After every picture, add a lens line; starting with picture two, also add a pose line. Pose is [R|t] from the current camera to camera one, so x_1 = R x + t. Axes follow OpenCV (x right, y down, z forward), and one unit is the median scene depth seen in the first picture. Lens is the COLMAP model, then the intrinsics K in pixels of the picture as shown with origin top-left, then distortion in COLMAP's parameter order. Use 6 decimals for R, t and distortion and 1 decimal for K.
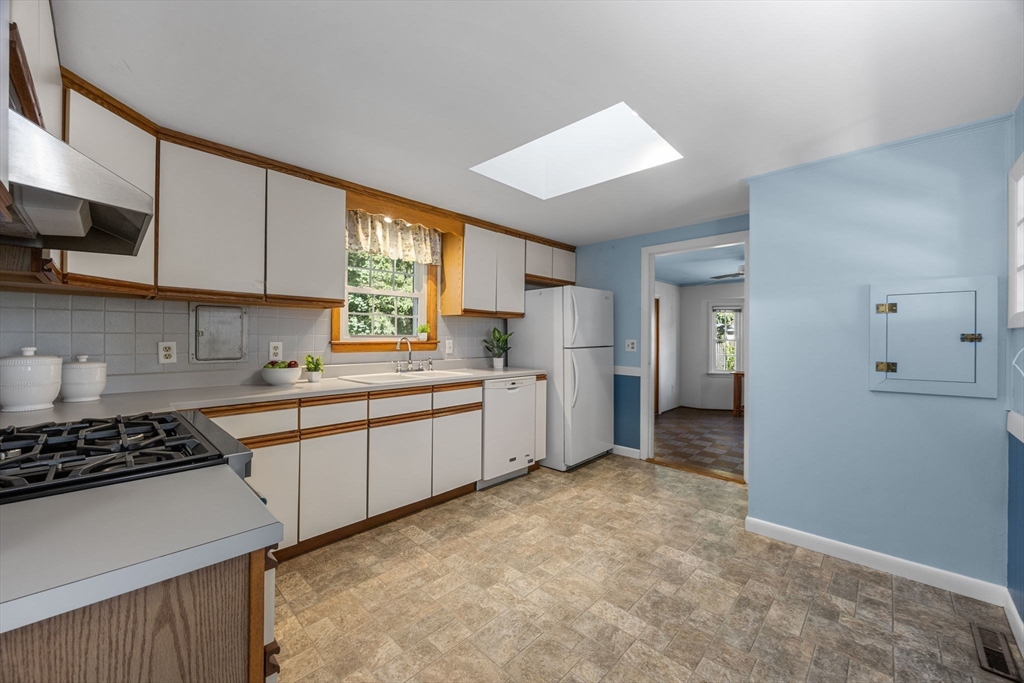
lens RADIAL K [[390.5, 0, 508.6], [0, 390.5, 343.2], [0, 0, 1]] dist [-0.000648, -0.000020]
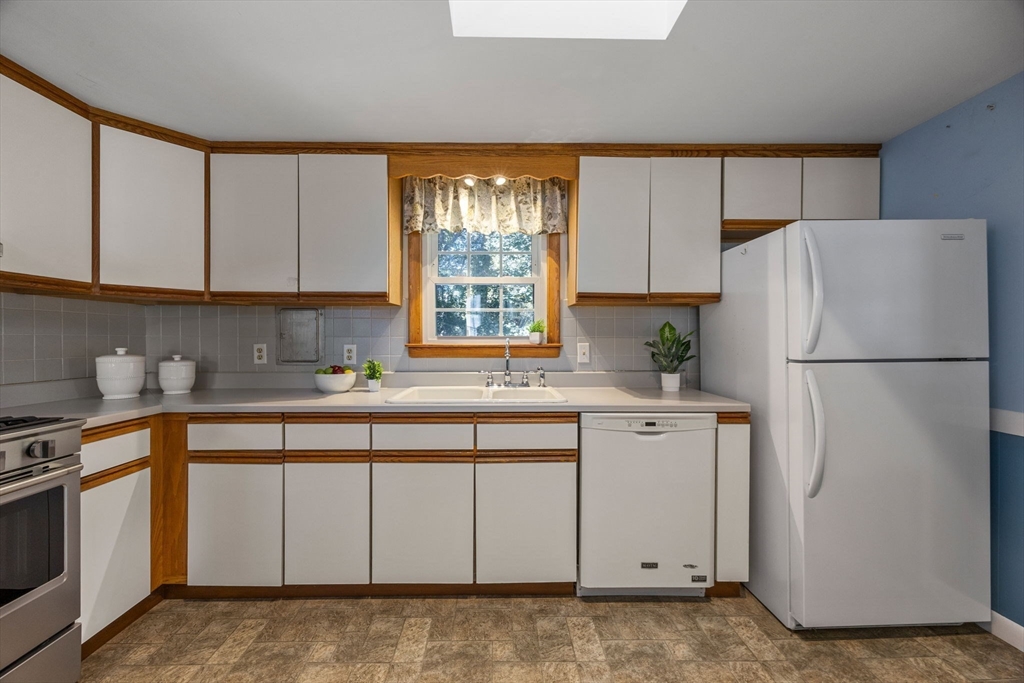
lens RADIAL K [[390.5, 0, 508.6], [0, 390.5, 343.2], [0, 0, 1]] dist [-0.000648, -0.000020]
pose [[0.708570, 0.001728, -0.705639, 0.250151], [-0.007314, 0.999961, -0.004897, -0.003496], [0.705603, 0.008631, 0.708555, 0.478530]]
